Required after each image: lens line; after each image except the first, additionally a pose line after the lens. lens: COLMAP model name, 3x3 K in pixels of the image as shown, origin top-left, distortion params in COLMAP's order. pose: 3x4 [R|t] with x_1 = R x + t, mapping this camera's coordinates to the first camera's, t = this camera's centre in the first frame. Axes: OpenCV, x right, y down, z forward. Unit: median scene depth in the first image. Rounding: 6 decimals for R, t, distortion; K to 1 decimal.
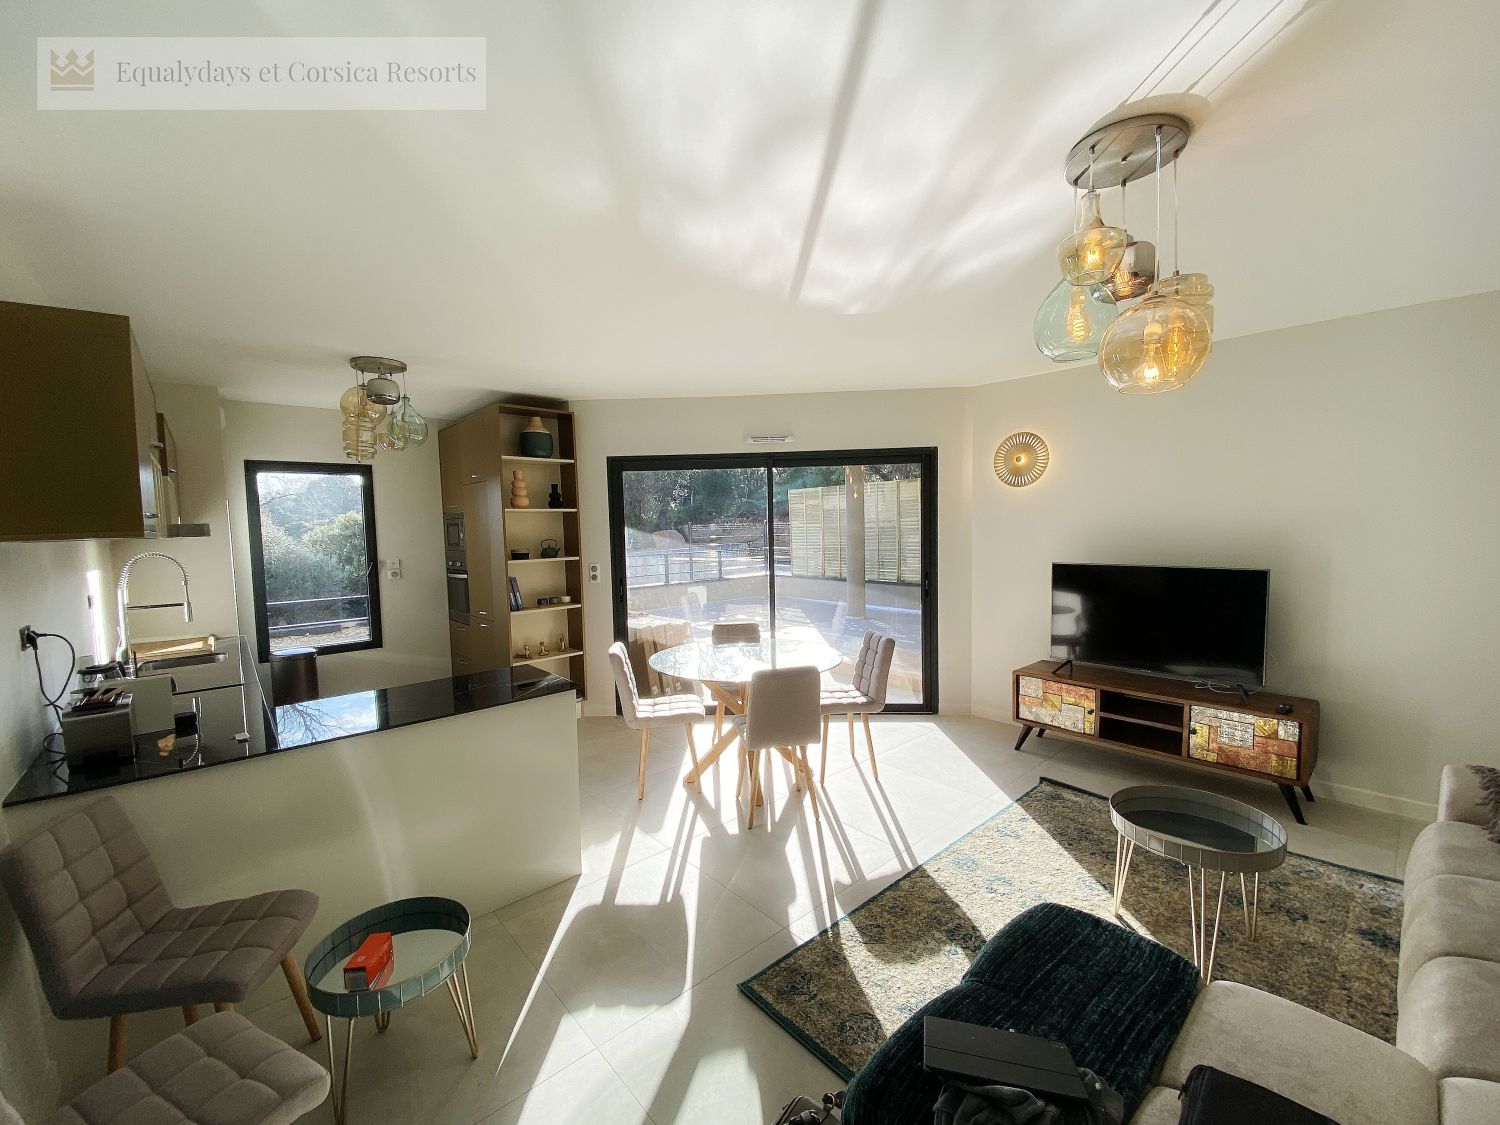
lens RADIAL K [[607.5, 0, 769.5], [0, 607.5, 561.5], [0, 0, 1]] dist [0.000129, -0.000976]
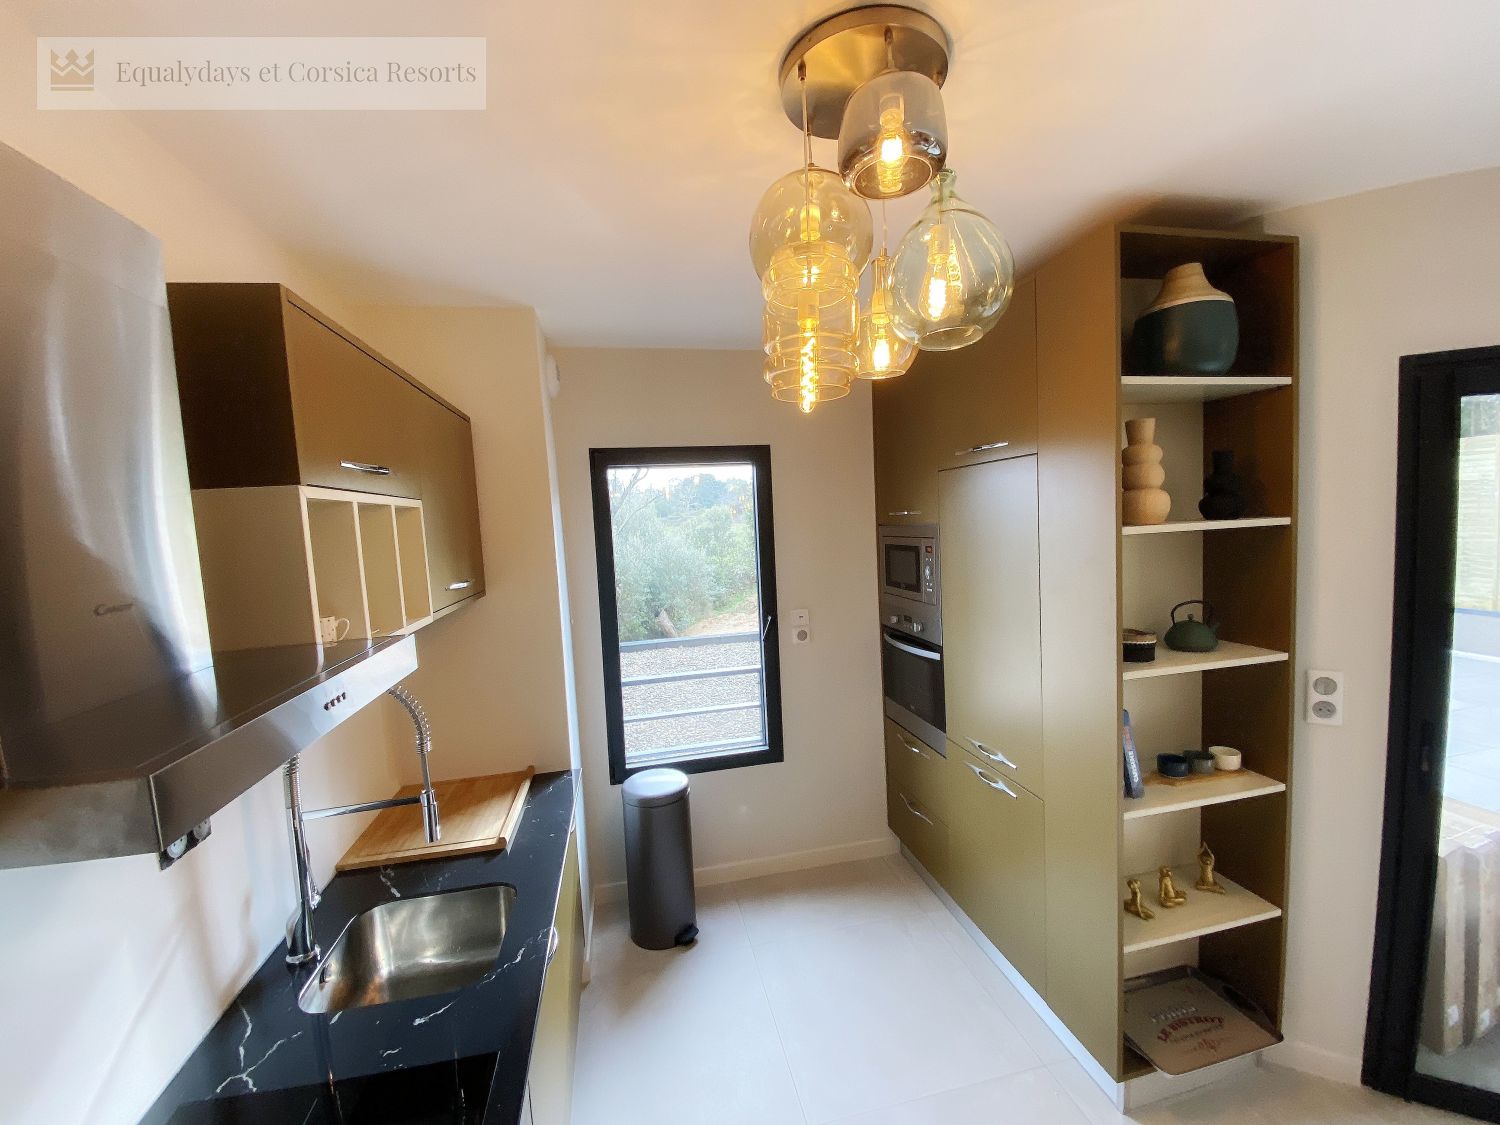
lens RADIAL K [[607.5, 0, 747.2], [0, 607.5, 567.9], [0, 0, 1]] dist [0.000129, -0.000976]
pose [[0.854223, 0.021162, -0.519475, -0.469509], [-0.002891, 0.999349, 0.035956, -0.080292], [0.519898, -0.029212, 0.853729, 0.627490]]
